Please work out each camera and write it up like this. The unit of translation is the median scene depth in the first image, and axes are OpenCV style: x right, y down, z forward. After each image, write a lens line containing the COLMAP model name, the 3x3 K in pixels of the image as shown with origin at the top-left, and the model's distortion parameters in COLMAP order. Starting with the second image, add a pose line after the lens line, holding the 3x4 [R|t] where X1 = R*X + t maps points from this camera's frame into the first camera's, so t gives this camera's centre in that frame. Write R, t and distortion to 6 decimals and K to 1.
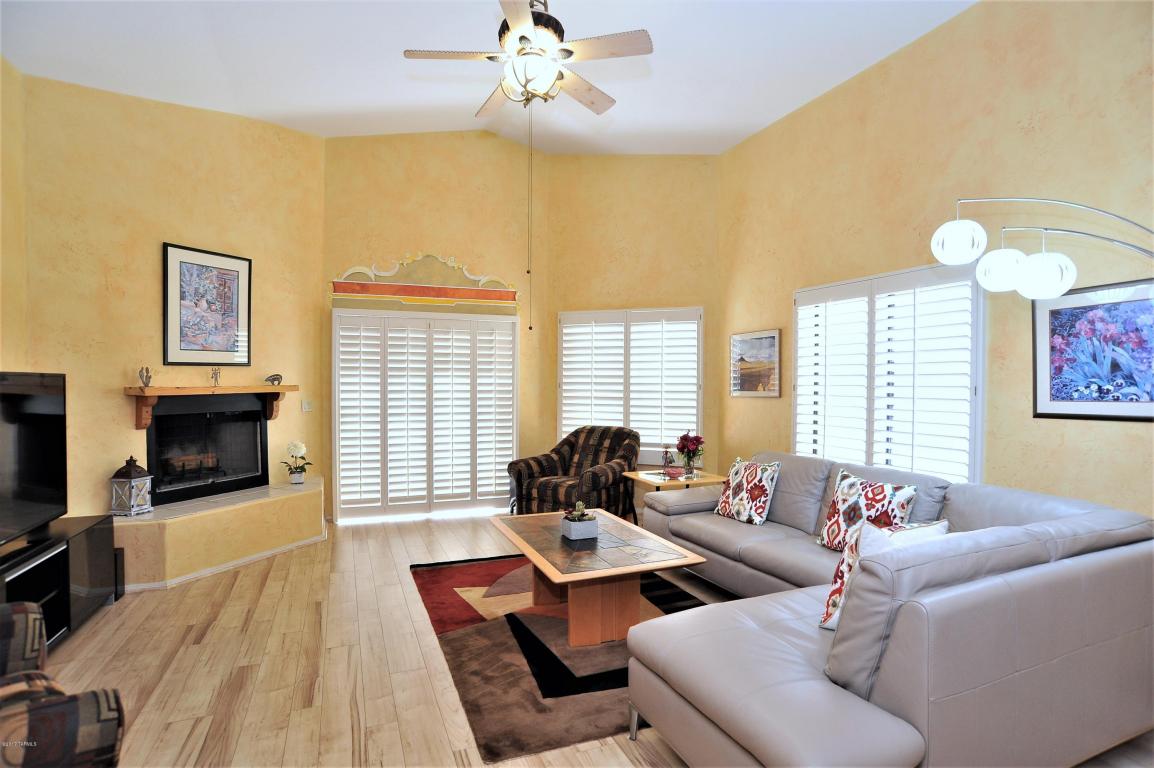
lens RADIAL K [[582.7, 0, 580.8], [0, 582.7, 389.1], [0, 0, 1]] dist [-0.103518, 0.046306]
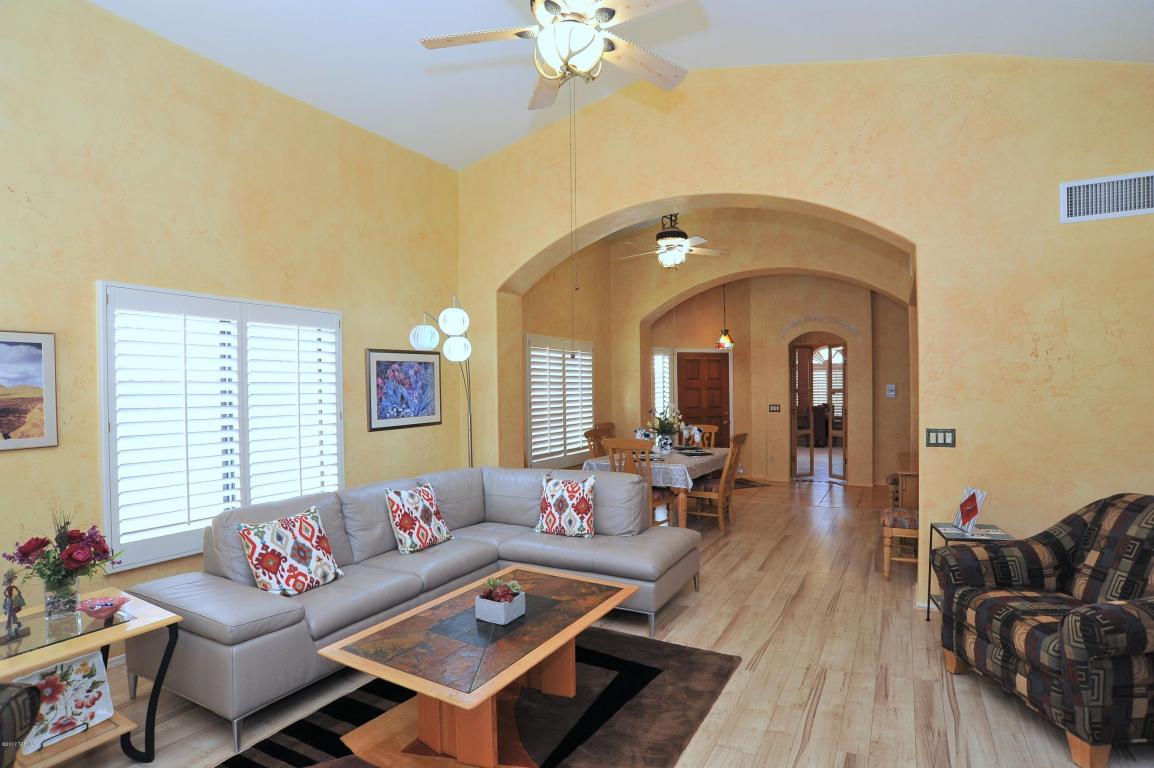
lens RADIAL K [[582.7, 0, 580.8], [0, 582.7, 389.1], [0, 0, 1]] dist [-0.103518, 0.046306]
pose [[-0.616160, 0.004991, 0.787605, -0.409409], [0.019460, 0.999771, 0.008888, -0.036180], [-0.787381, 0.020803, -0.616116, 0.829318]]
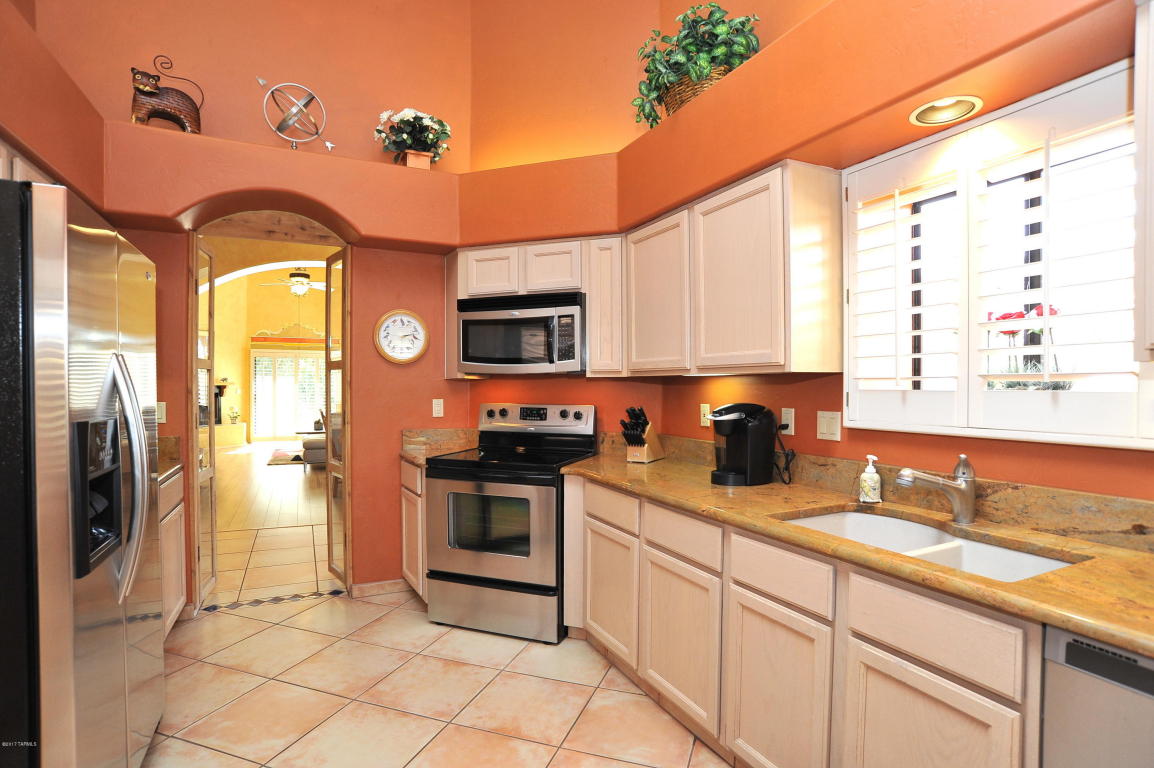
lens RADIAL K [[582.7, 0, 580.8], [0, 582.7, 389.1], [0, 0, 1]] dist [-0.103518, 0.046306]
pose [[0.998298, 0.005211, 0.058087, 0.753372], [-0.005071, 0.999984, -0.002565, 0.017810], [-0.058099, 0.002266, 0.998308, -1.330984]]
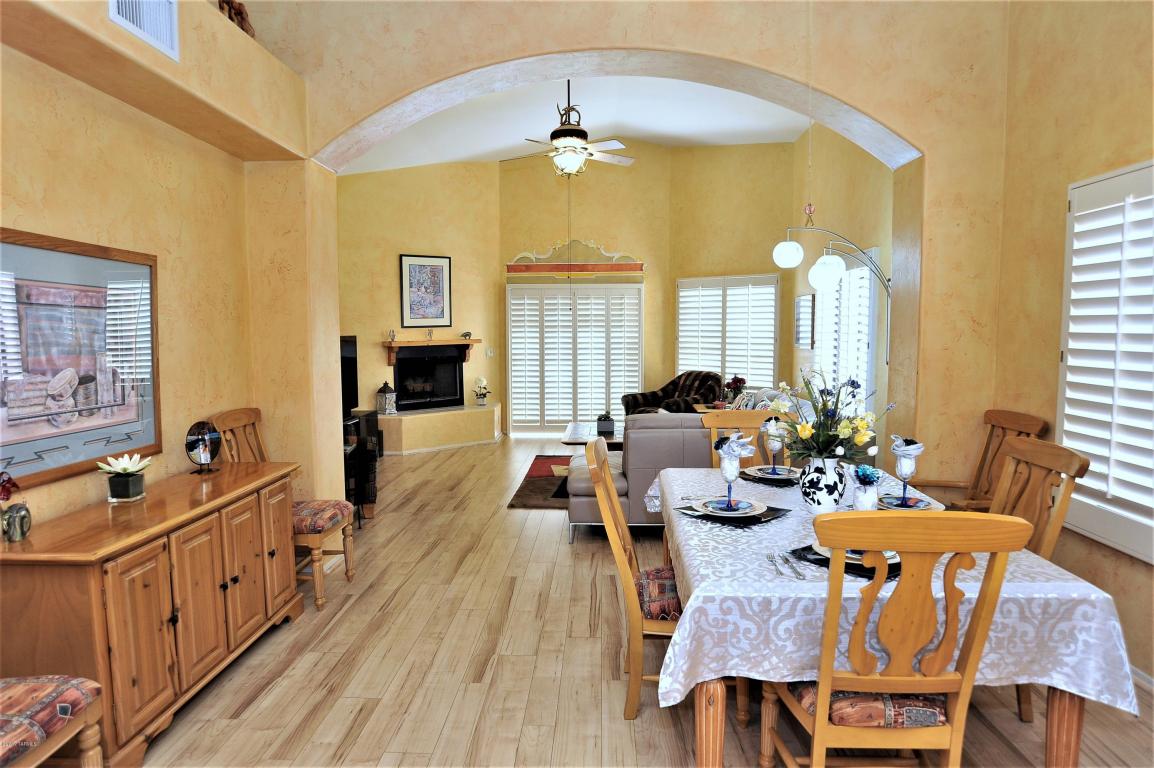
lens RADIAL K [[714.1, 0, 577.0], [0, 714.1, 384.0], [0, 0, 1]] dist [-0.065380, 0.003441]
pose [[0.908567, 0.025434, -0.416964, 0.469073], [0.002397, 0.997811, 0.066087, -0.011373], [0.417732, -0.061044, 0.906517, -0.545415]]
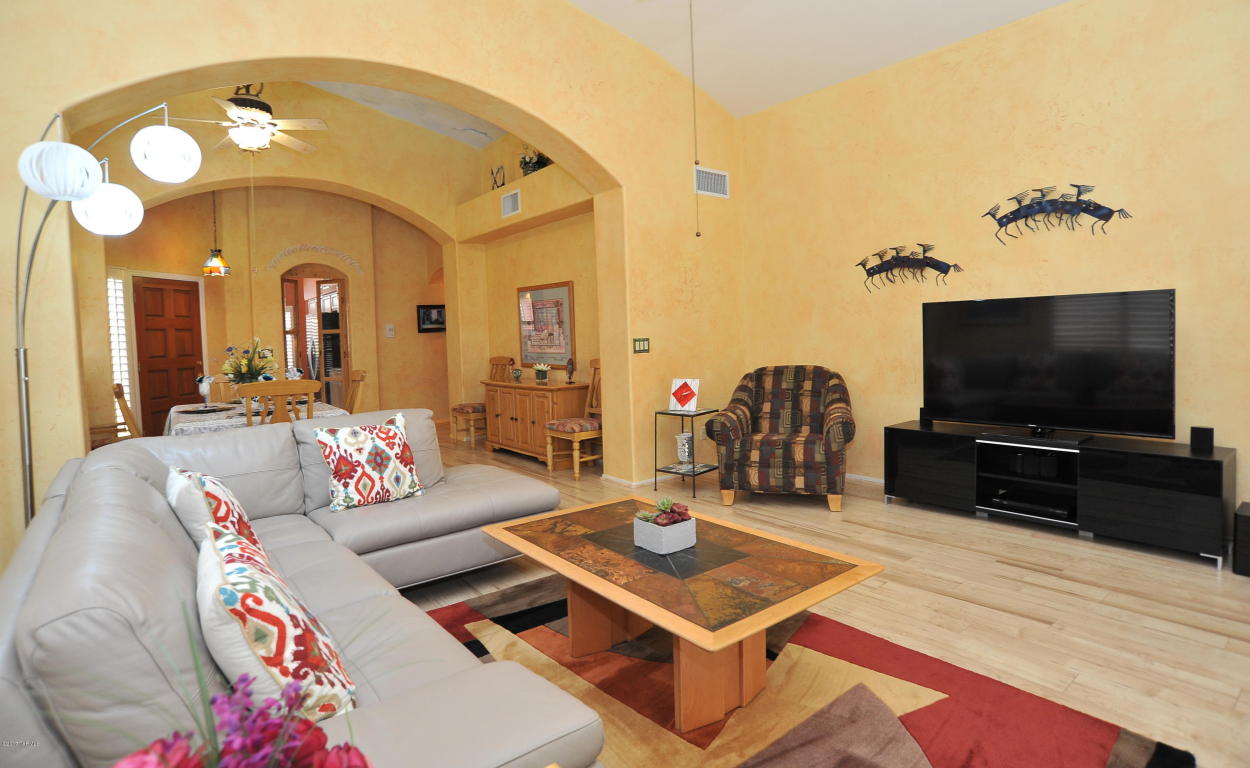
lens RADIAL K [[635.6, 0, 624.6], [0, 635.6, 354.6], [0, 0, 1]] dist [-0.075683, 0.000667]
pose [[-0.962151, 0.037978, -0.269859, 0.131125], [0.027589, 0.998729, 0.042191, 0.008621], [0.271118, 0.033149, -0.961975, 0.984025]]
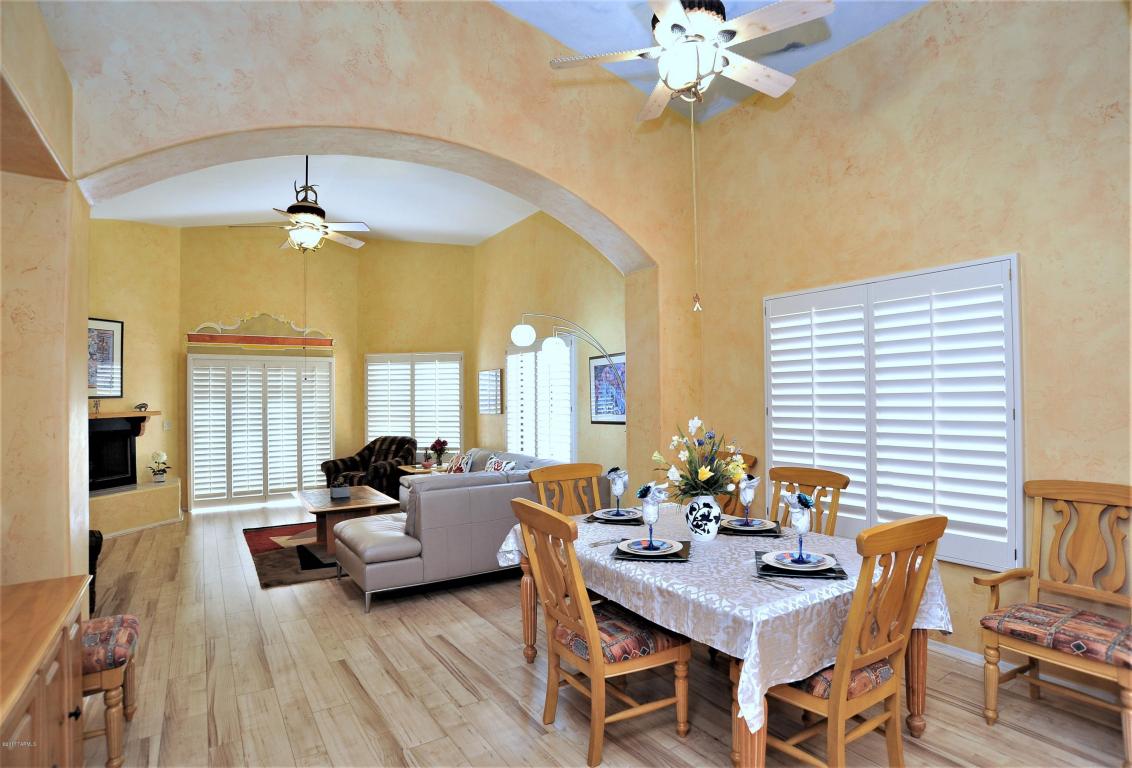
lens RADIAL K [[589.0, 0, 581.5], [0, 589.0, 387.2], [0, 0, 1]] dist [-0.105253, 0.053552]
pose [[0.980520, -0.010815, 0.196123, 0.222951], [0.016584, 0.999476, -0.027796, -0.008554], [-0.195720, 0.030507, 0.980185, -0.510117]]
